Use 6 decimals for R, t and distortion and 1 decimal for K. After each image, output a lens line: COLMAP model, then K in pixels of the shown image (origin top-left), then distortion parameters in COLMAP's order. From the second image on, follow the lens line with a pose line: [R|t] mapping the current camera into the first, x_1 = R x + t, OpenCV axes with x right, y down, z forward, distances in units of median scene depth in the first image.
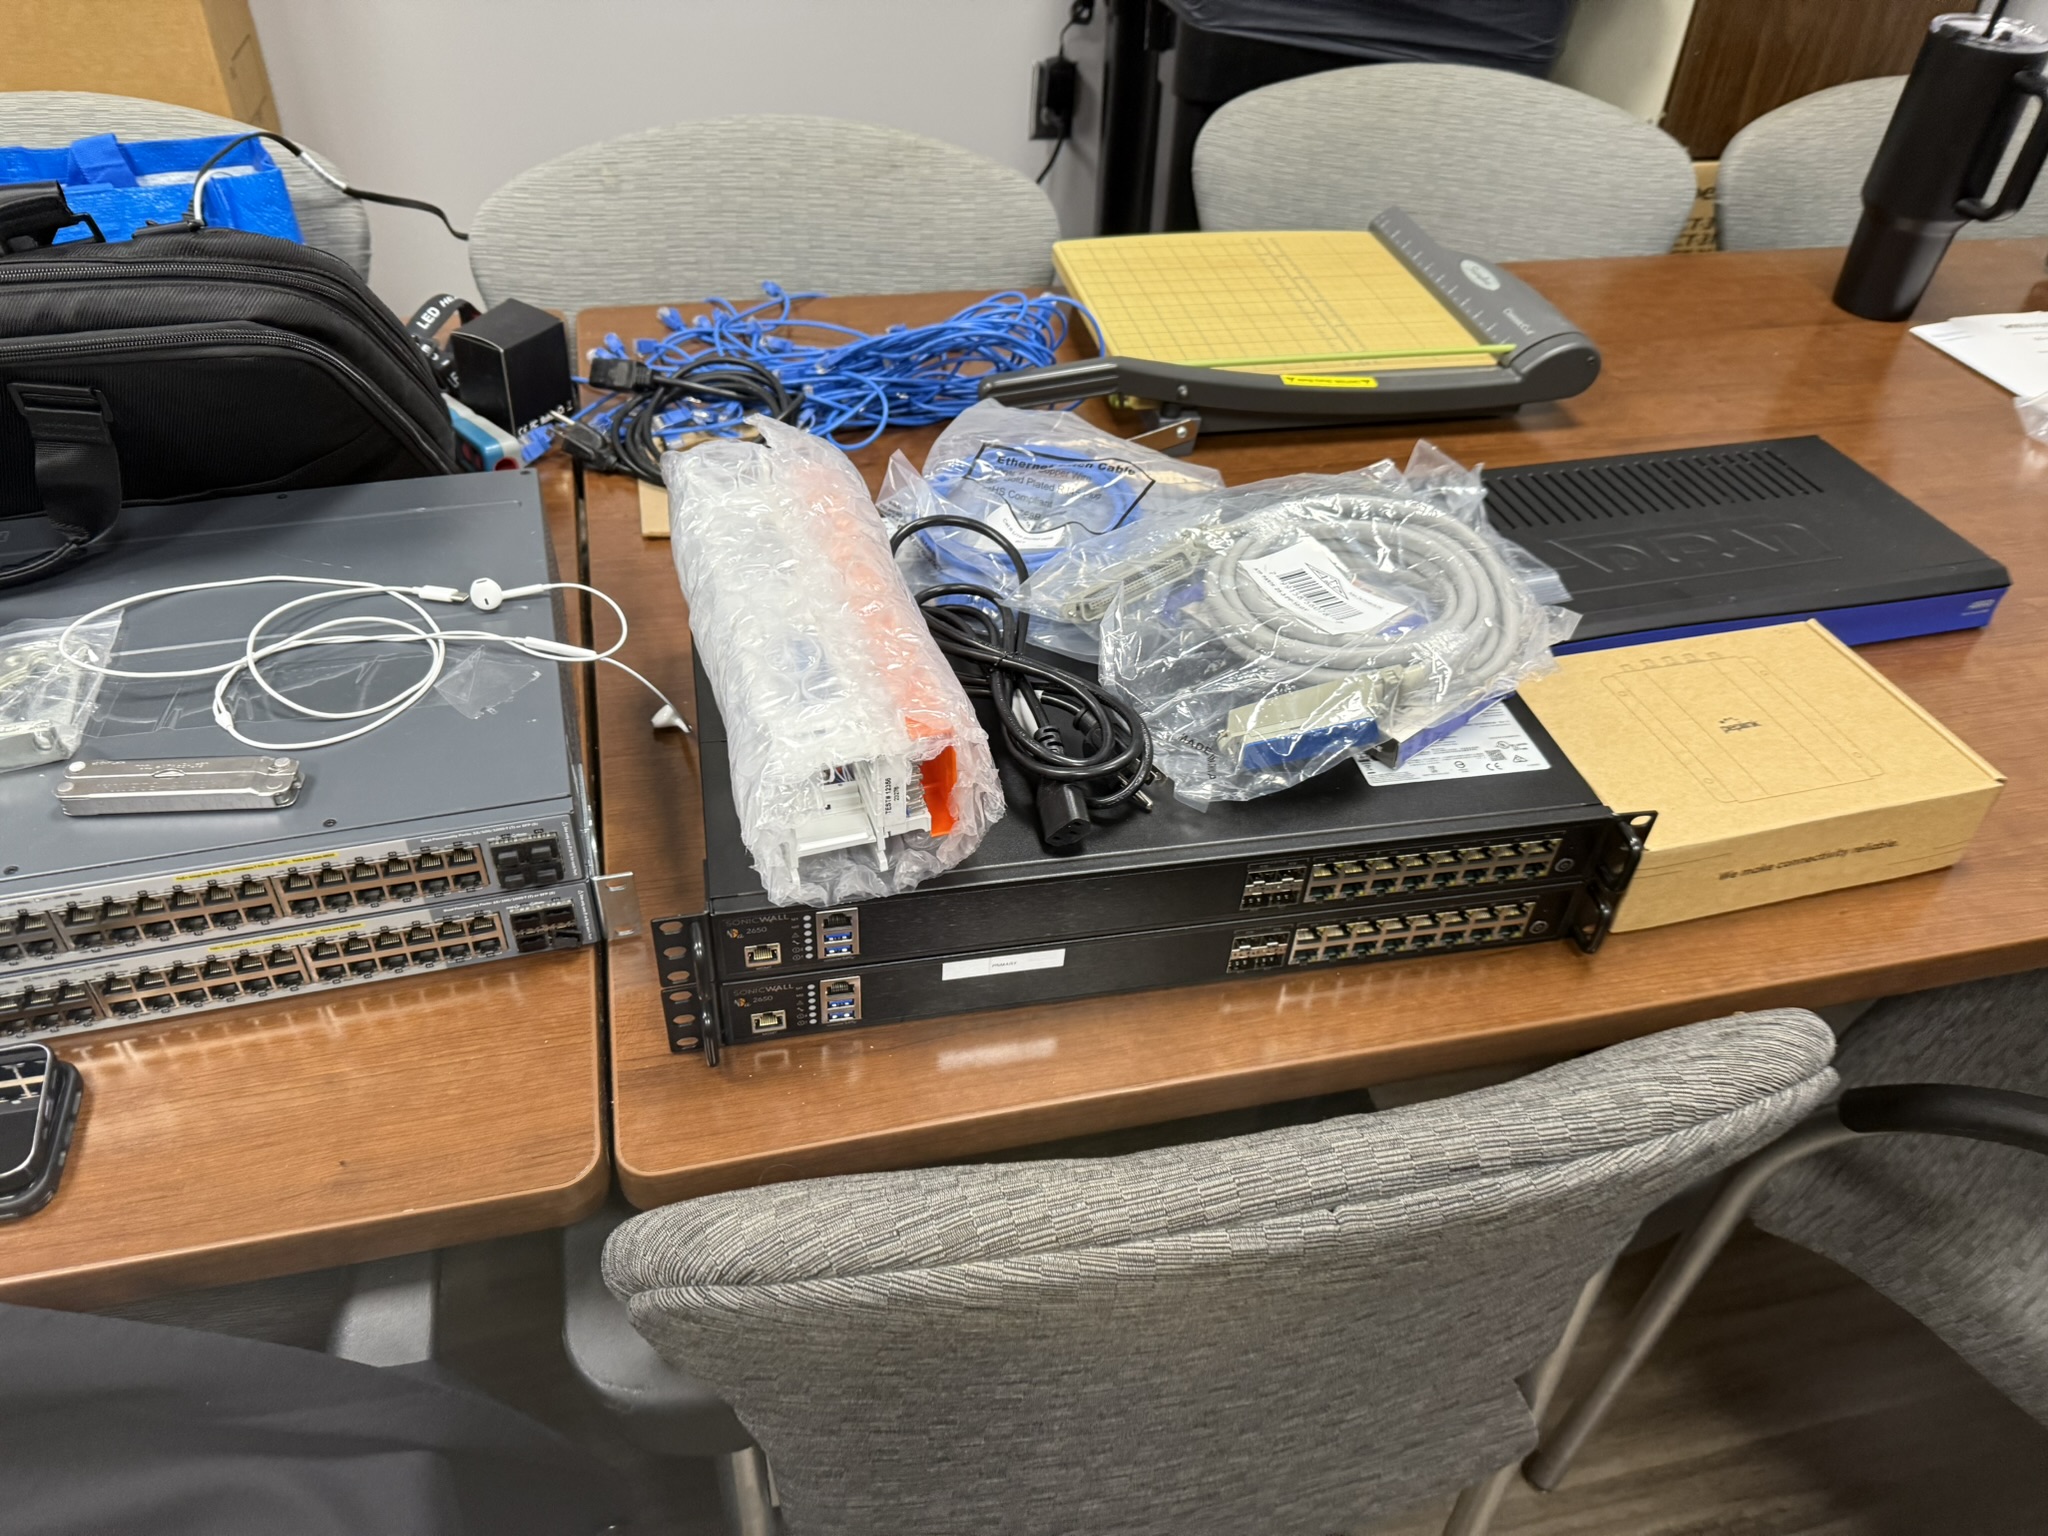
lens RADIAL K [[1470.8, 0, 992.5], [0, 1470.8, 763.8], [0, 0, 1]] dist [0.043032, -0.063441]
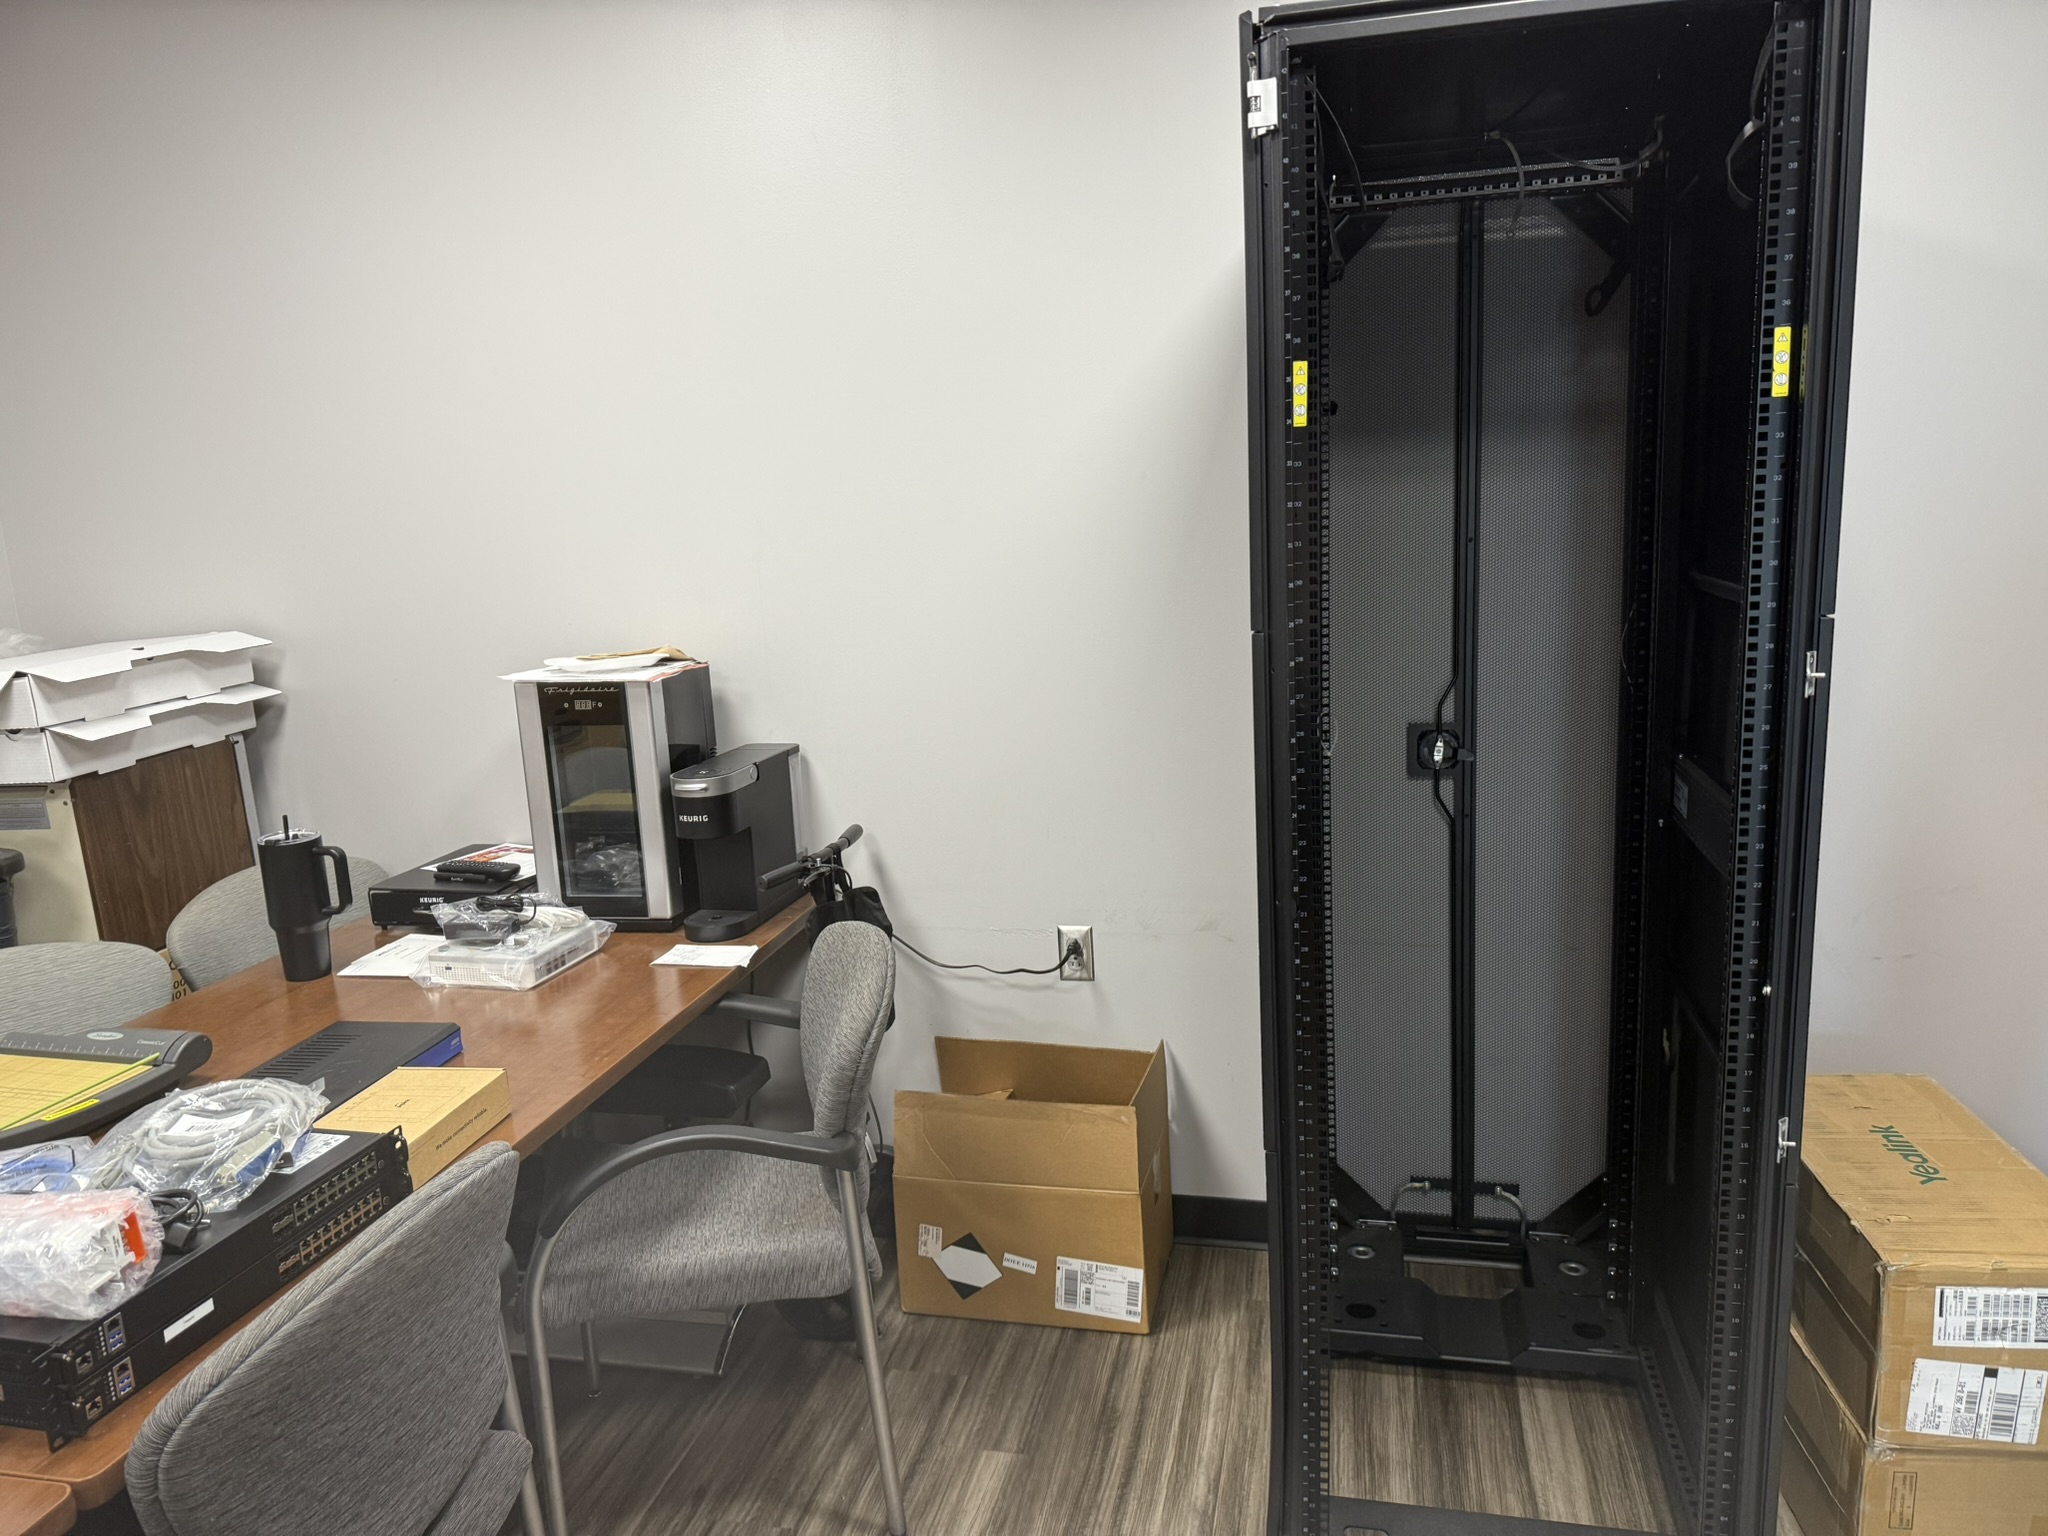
lens RADIAL K [[1415.2, 0, 1085.1], [0, 1415.2, 766.8], [0, 0, 1]] dist [-0.006248, -0.001623]
pose [[0.392949, -0.236044, 0.888749, -0.970615], [0.636853, 0.767044, -0.077855, 0.449572], [-0.663332, 0.596595, 0.451735, -1.076168]]
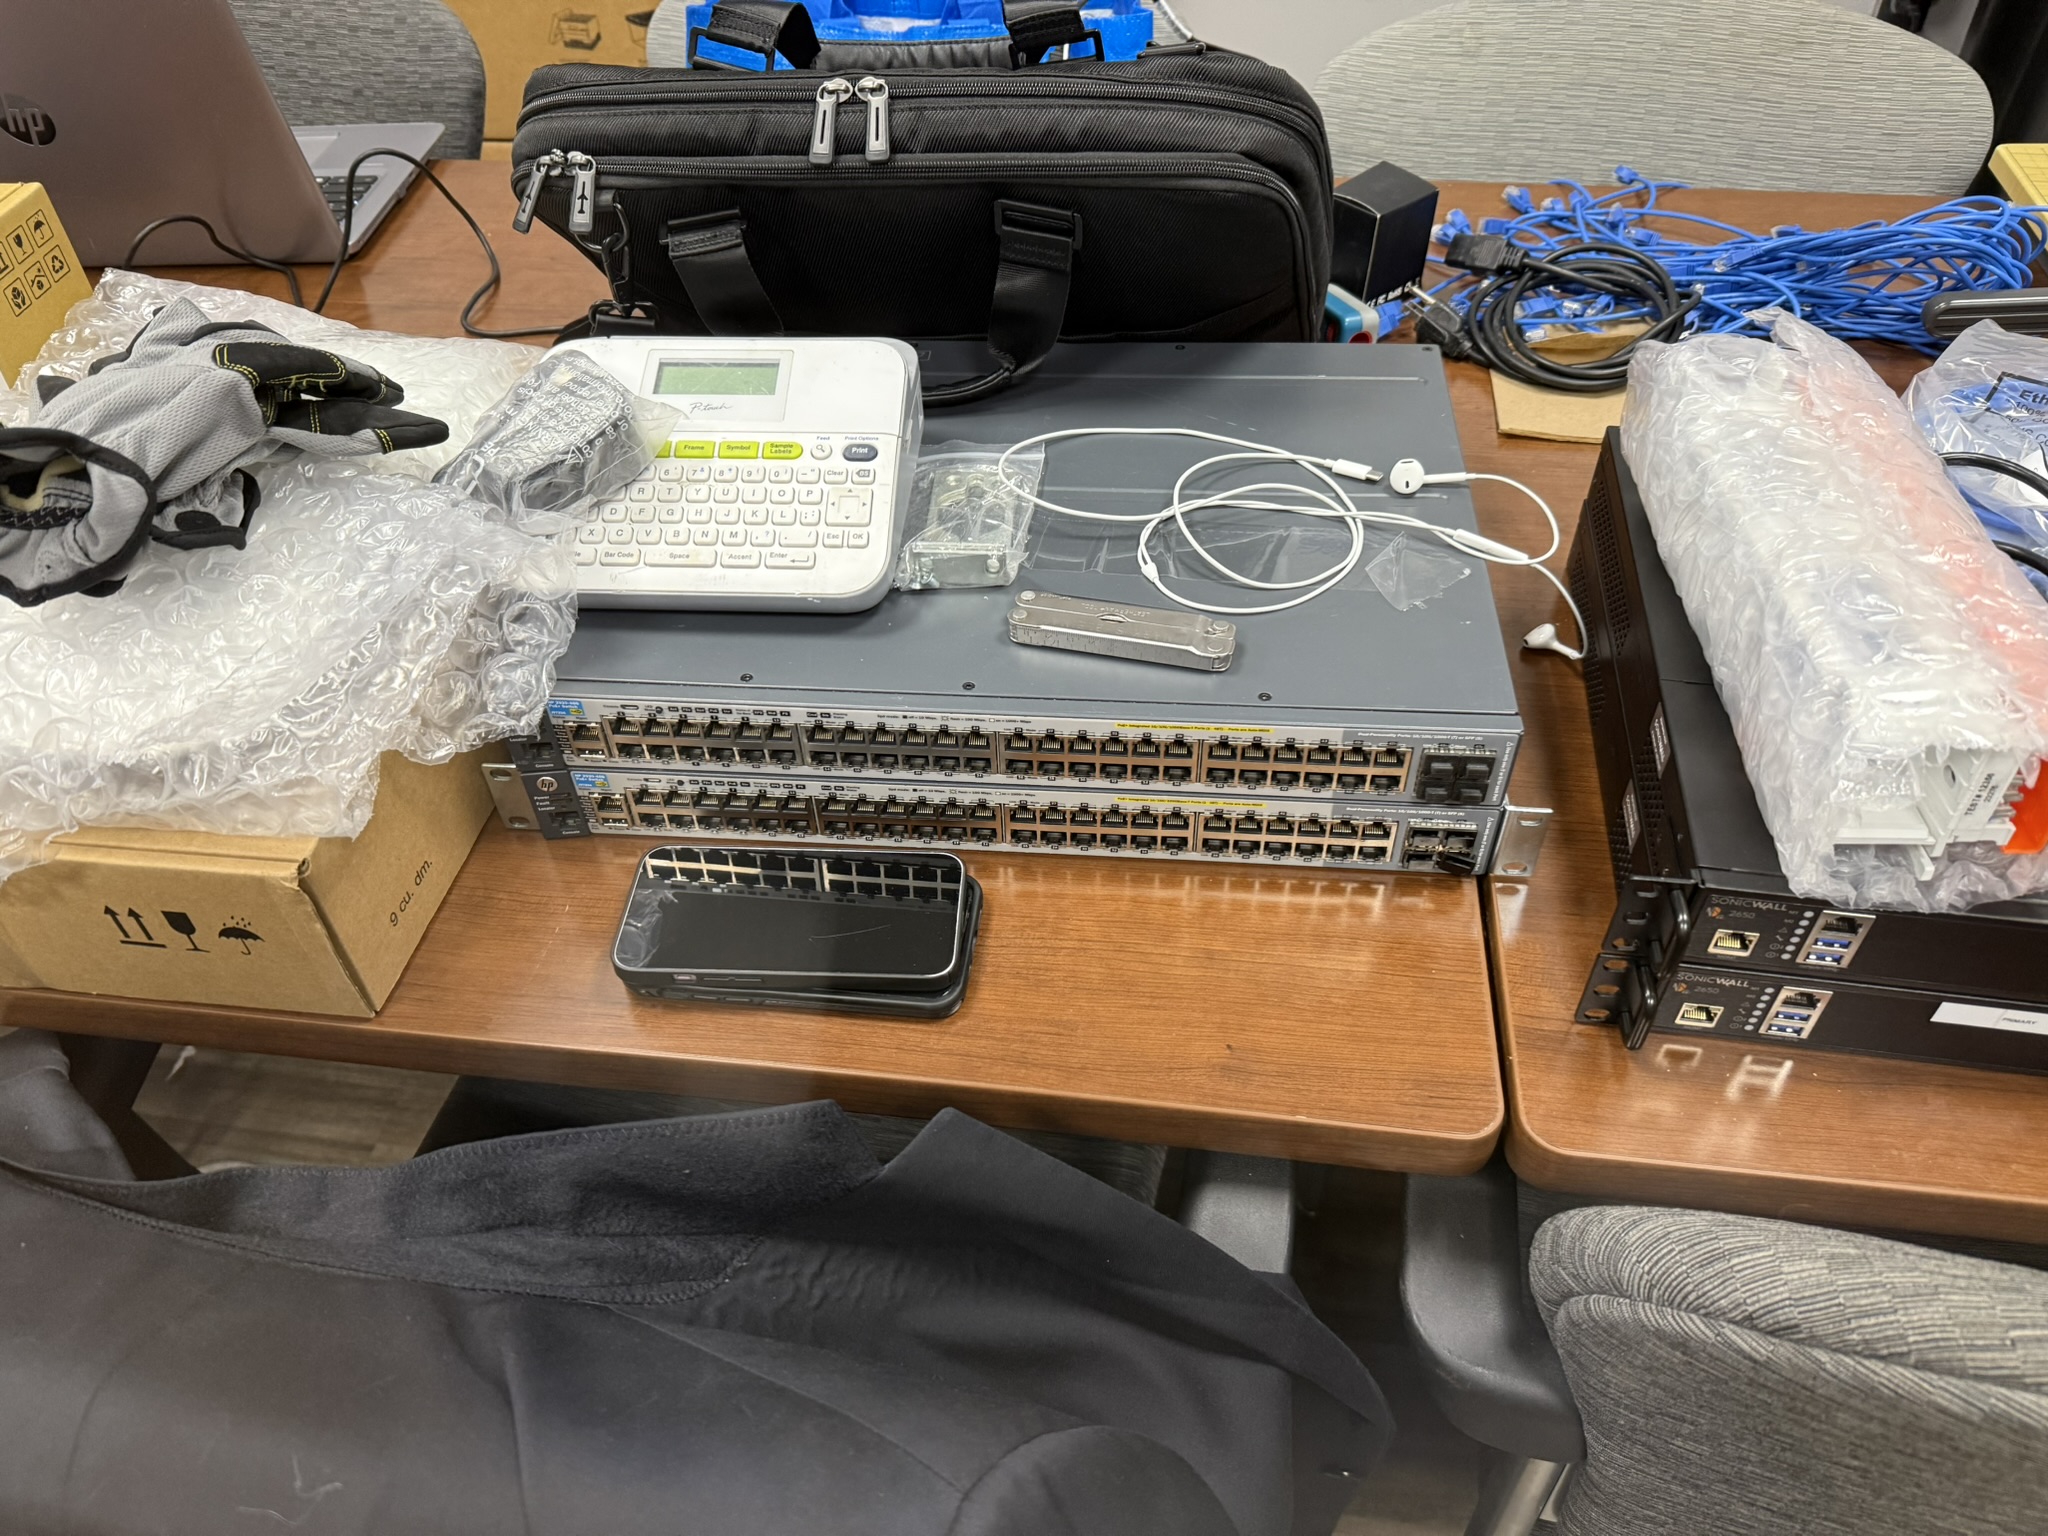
lens RADIAL K [[1438.4, 0, 1024.0], [0, 1438.4, 768.0], [0, 0, 1]] dist [0.079659, -0.107772]
pose [[0.927386, 0.203124, -0.314160, -0.250138], [-0.181092, 0.978559, 0.098124, 0.018944], [0.327355, -0.034107, 0.944286, 0.059303]]
